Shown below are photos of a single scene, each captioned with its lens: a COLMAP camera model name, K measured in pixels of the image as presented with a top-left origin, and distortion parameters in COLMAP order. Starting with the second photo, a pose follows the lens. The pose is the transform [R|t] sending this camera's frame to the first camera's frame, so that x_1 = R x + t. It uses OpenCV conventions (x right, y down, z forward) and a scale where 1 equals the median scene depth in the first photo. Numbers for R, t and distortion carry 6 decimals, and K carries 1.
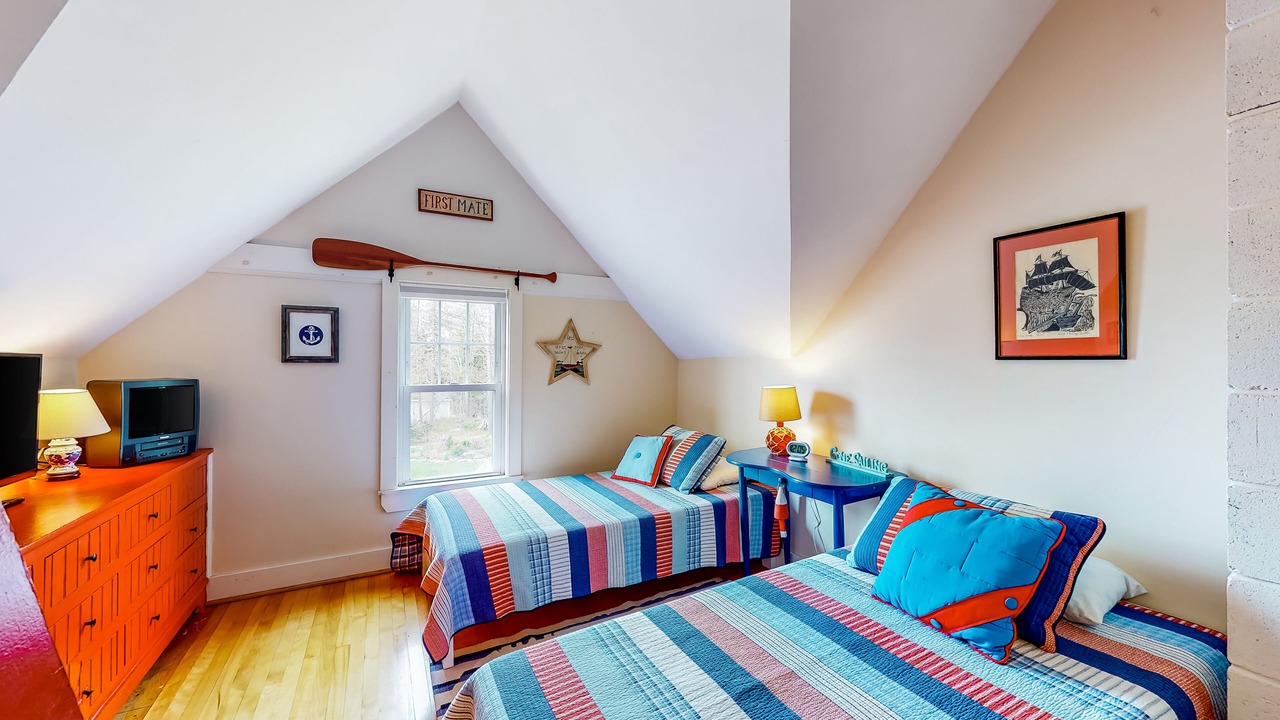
lens RADIAL K [[479.3, 0, 640.0], [0, 479.3, 360.0], [0, 0, 1]] dist [0.000002, 0.000011]
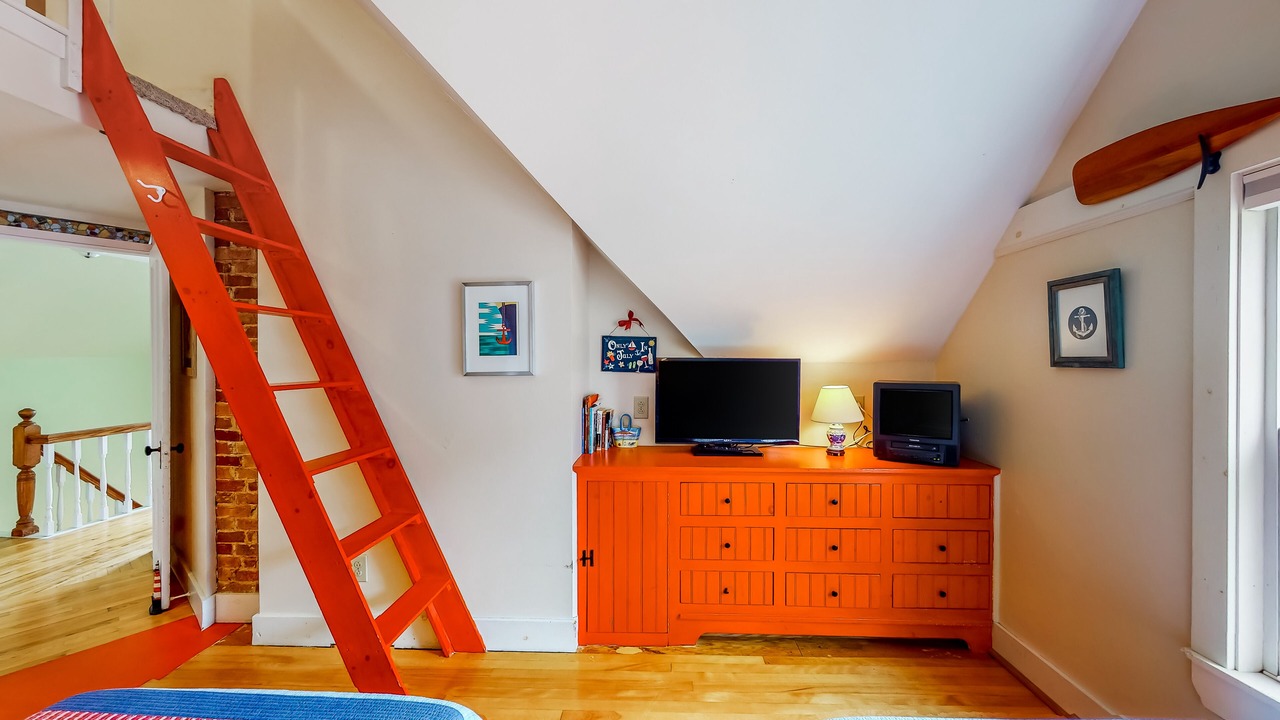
lens RADIAL K [[479.3, 0, 640.0], [0, 479.3, 360.0], [0, 0, 1]] dist [0.000002, 0.000011]
pose [[-0.523437, 0.003585, -0.852057, 0.132857], [0.007374, 0.999973, -0.000323, -0.008116], [0.852032, -0.006452, -0.523450, 0.851259]]
